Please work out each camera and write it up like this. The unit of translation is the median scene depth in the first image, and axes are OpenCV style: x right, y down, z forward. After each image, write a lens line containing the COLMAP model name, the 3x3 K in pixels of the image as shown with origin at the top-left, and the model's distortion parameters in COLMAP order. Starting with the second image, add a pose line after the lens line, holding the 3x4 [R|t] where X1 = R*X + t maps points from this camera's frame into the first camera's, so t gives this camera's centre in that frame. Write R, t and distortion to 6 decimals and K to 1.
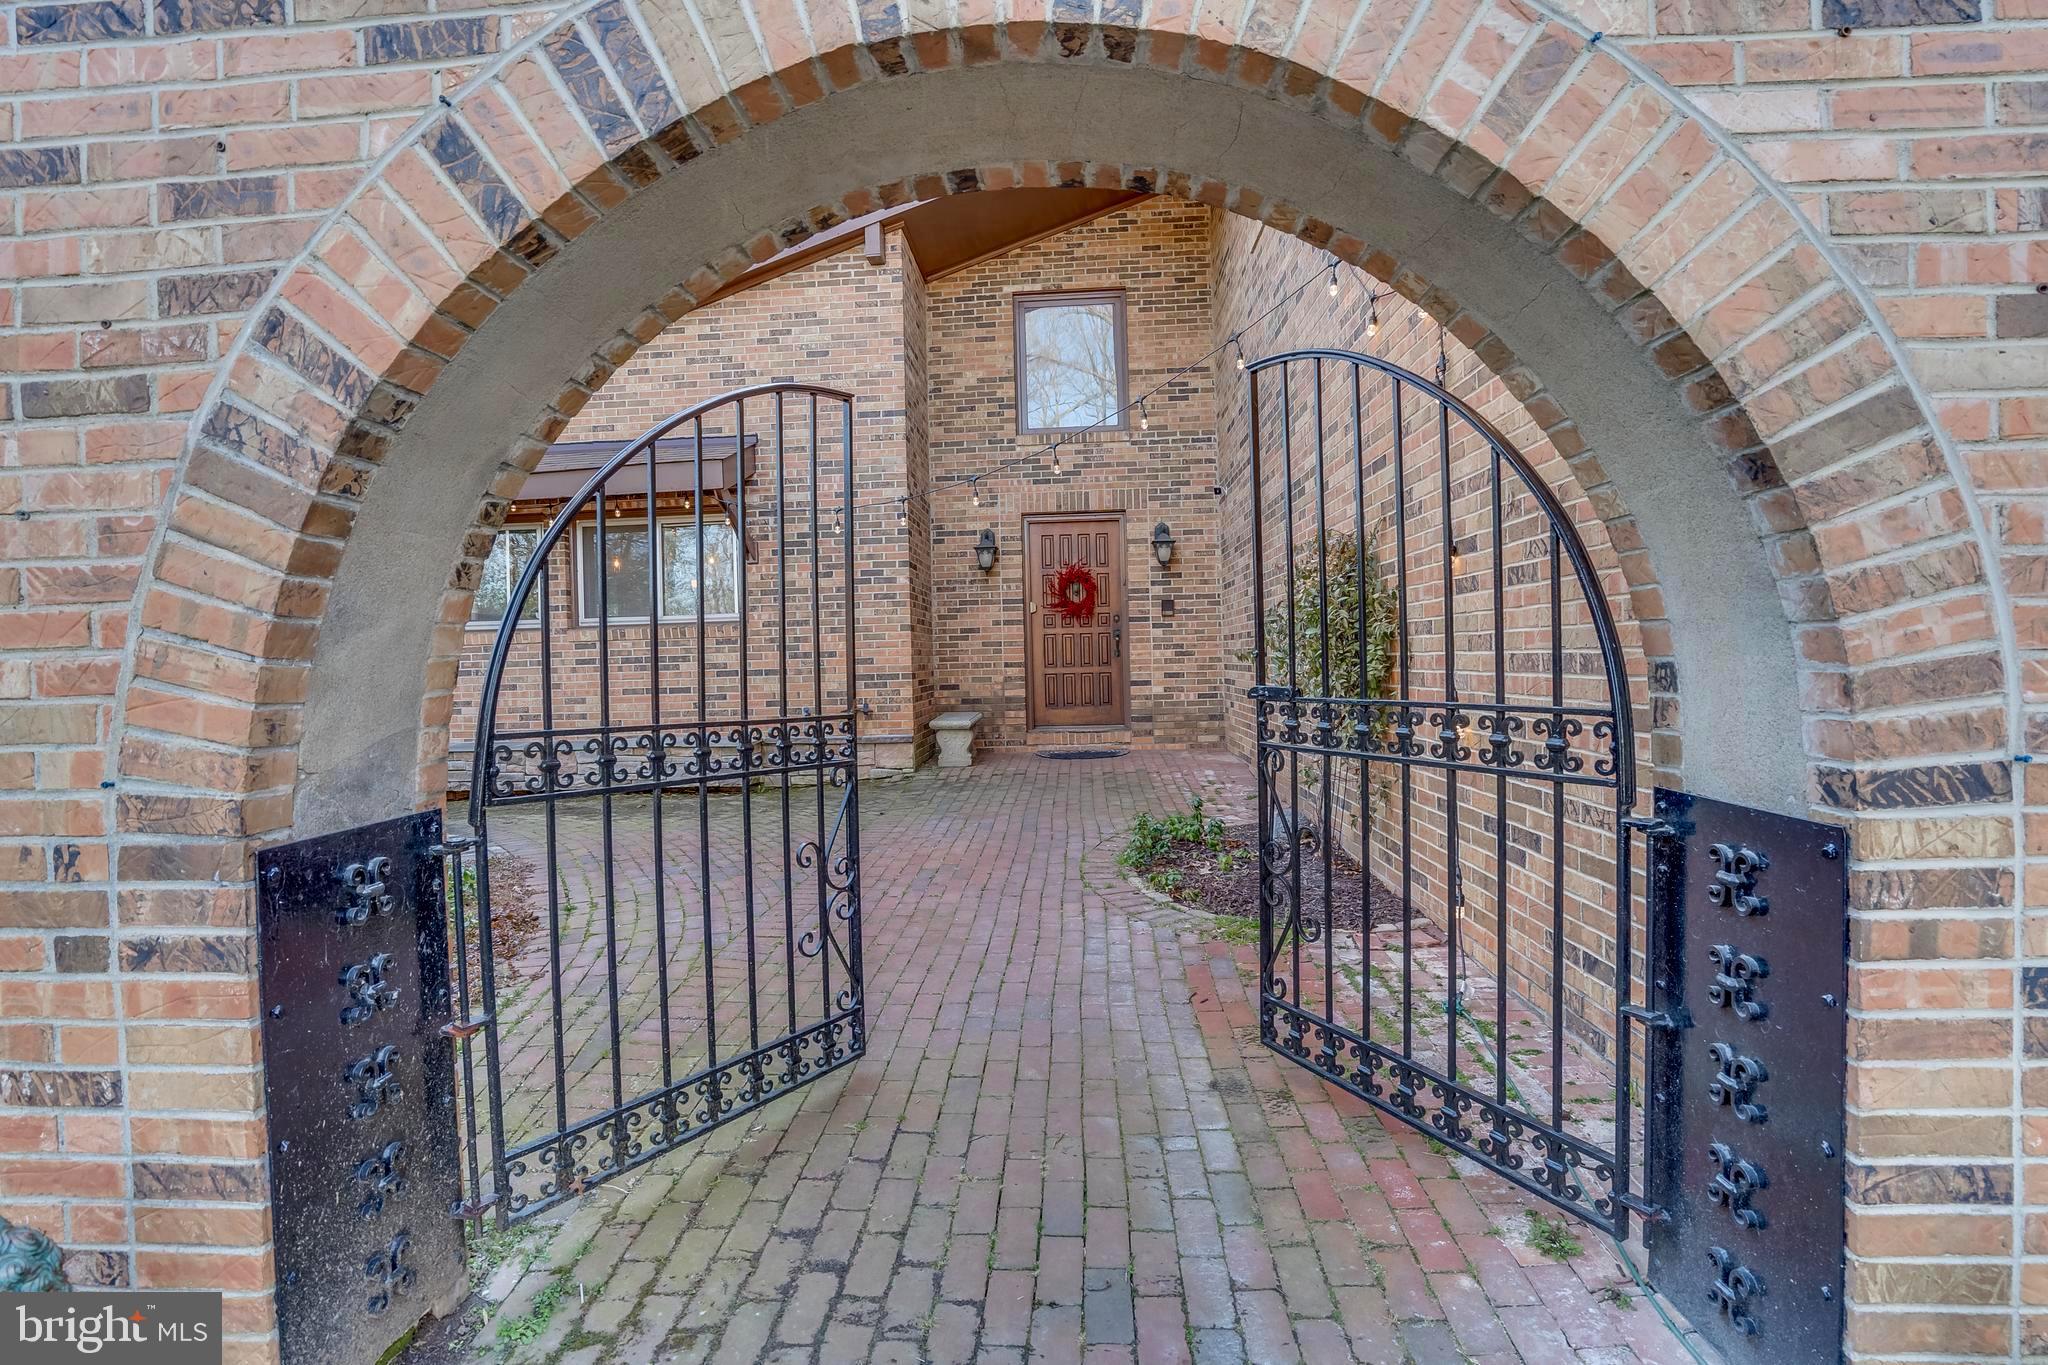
lens RADIAL K [[949.1, 0, 1032.6], [0, 949.1, 681.4], [0, 0, 1]] dist [-0.069885, 0.028219]
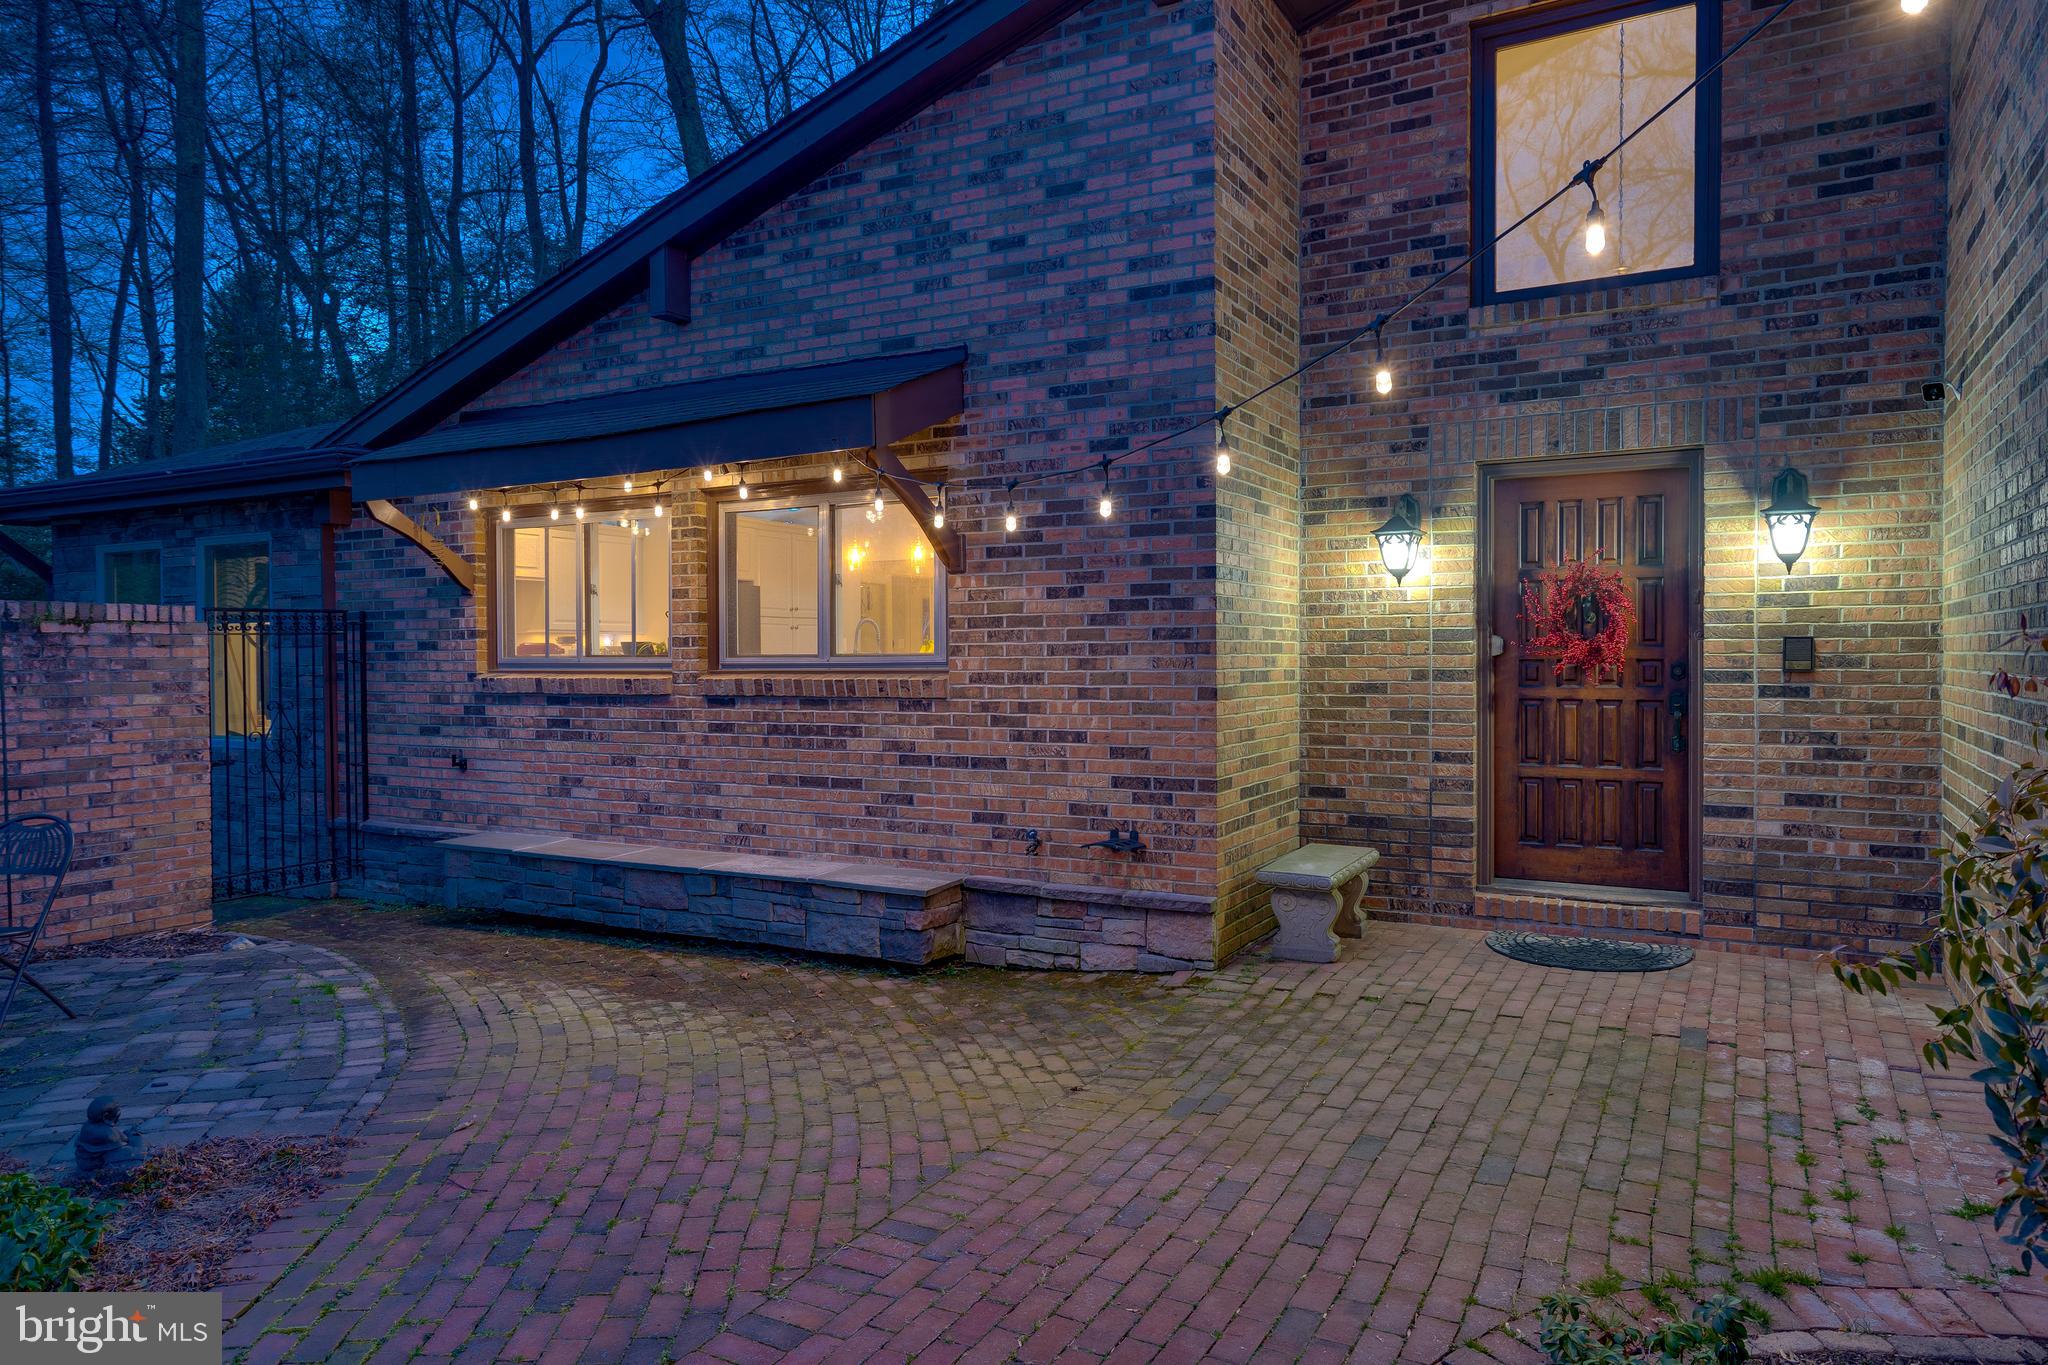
lens RADIAL K [[1314.9, 0, 1032.4], [0, 1314.9, 682.9], [0, 0, 1]] dist [-0.031682, 0.052227]
pose [[0.900910, 0.029428, -0.433007, 0.082651], [-0.027783, 0.999563, 0.010129, -0.059373], [0.433115, 0.002905, 0.901334, 0.264850]]
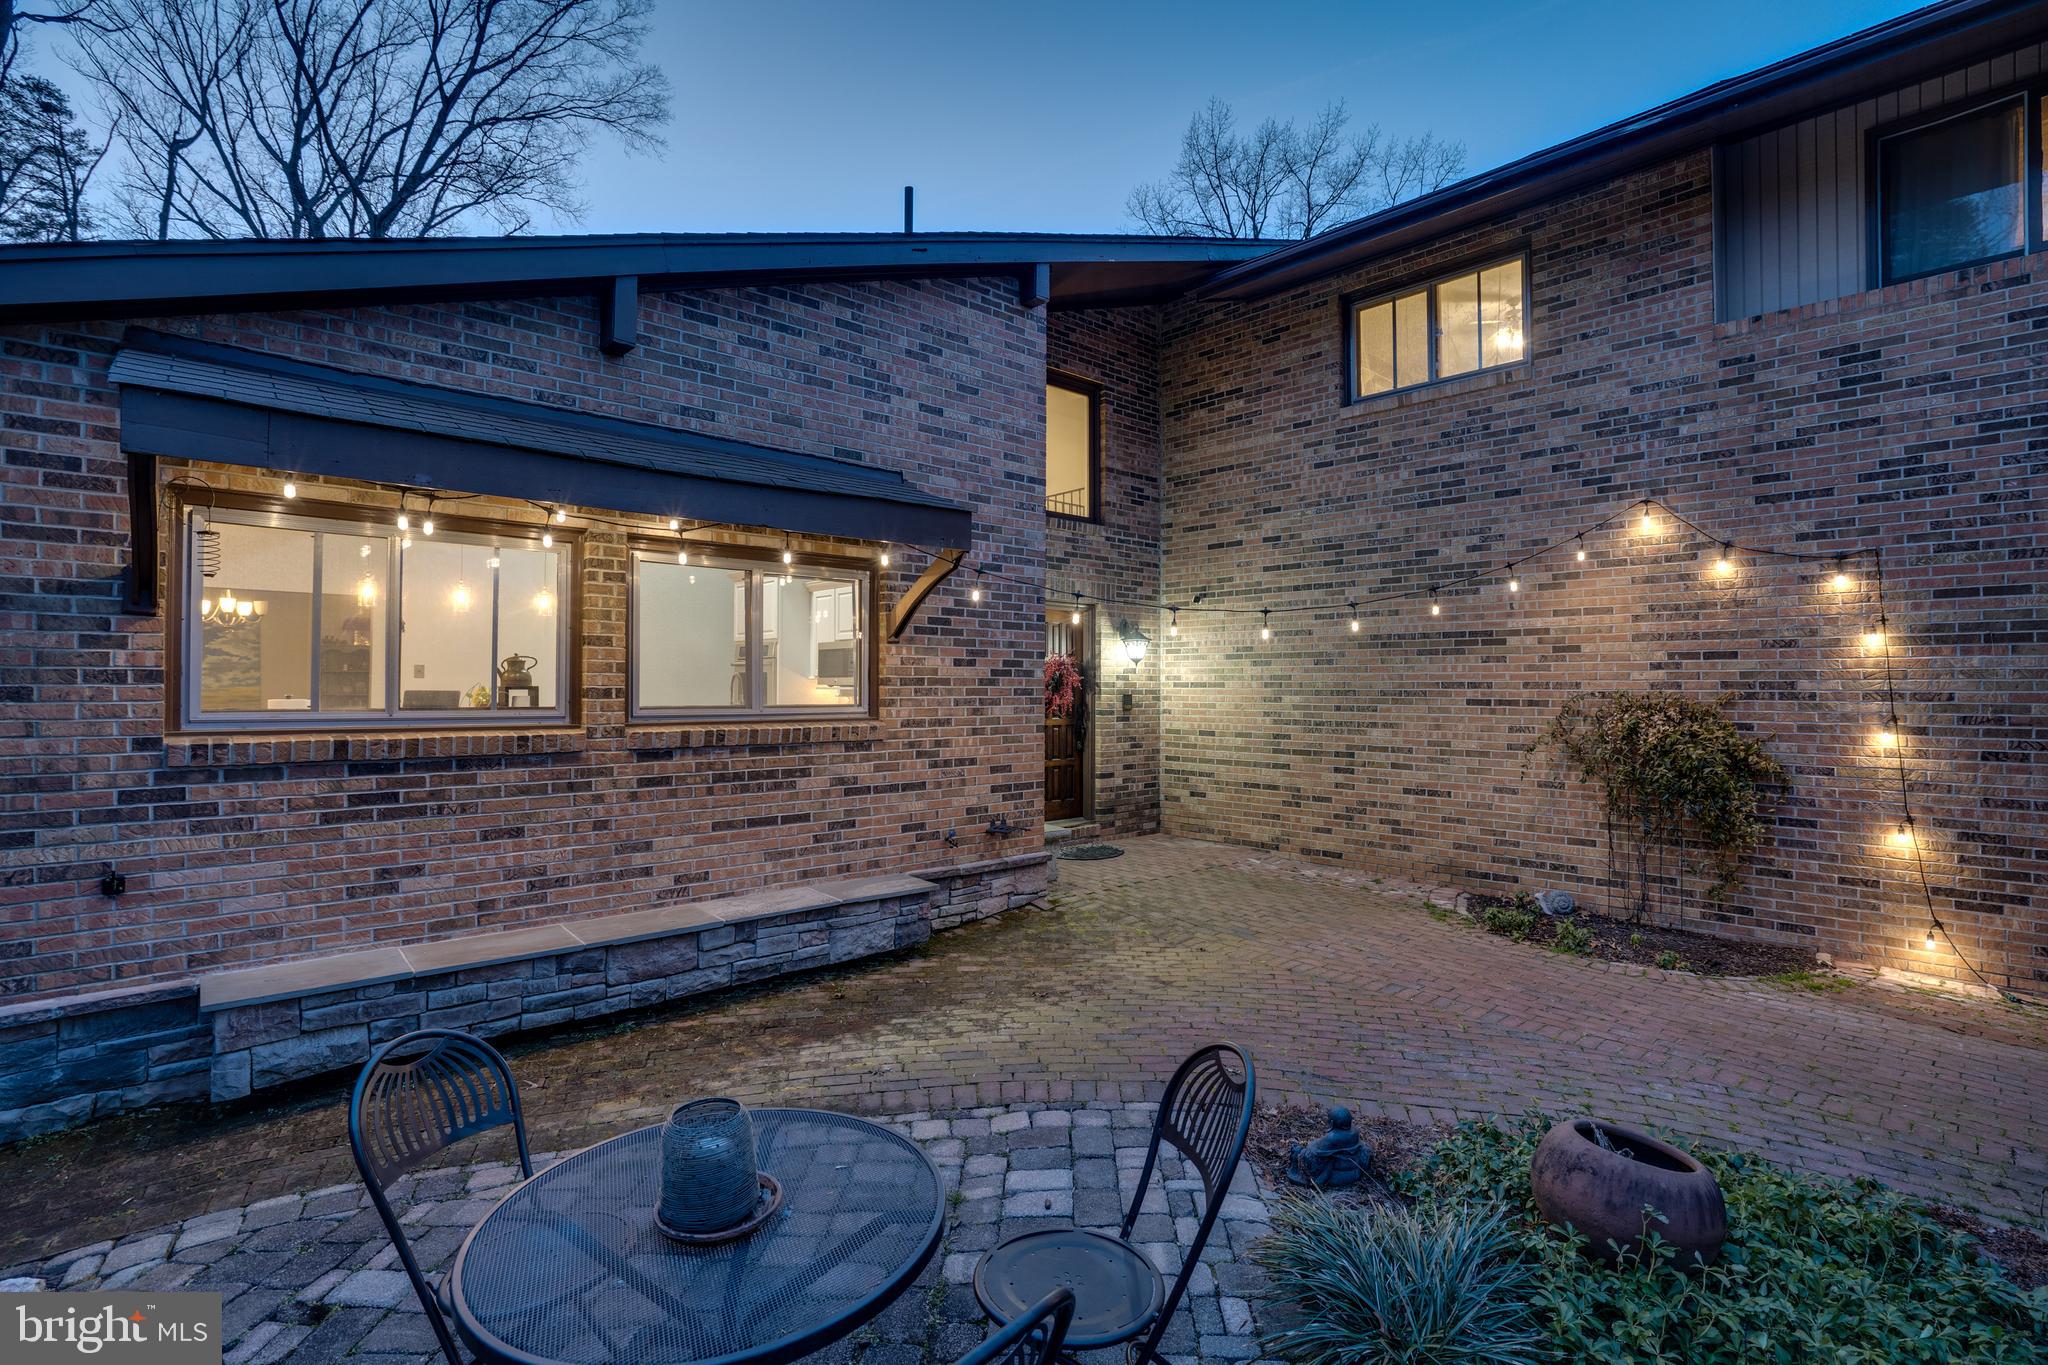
lens RADIAL K [[949.1, 0, 1032.6], [0, 949.1, 681.4], [0, 0, 1]] dist [-0.069885, 0.028219]
pose [[0.694633, 0.033696, 0.718575, -0.673656], [-0.004831, 0.999098, -0.042180, -0.055773], [-0.719348, 0.025829, 0.694169, 0.353050]]
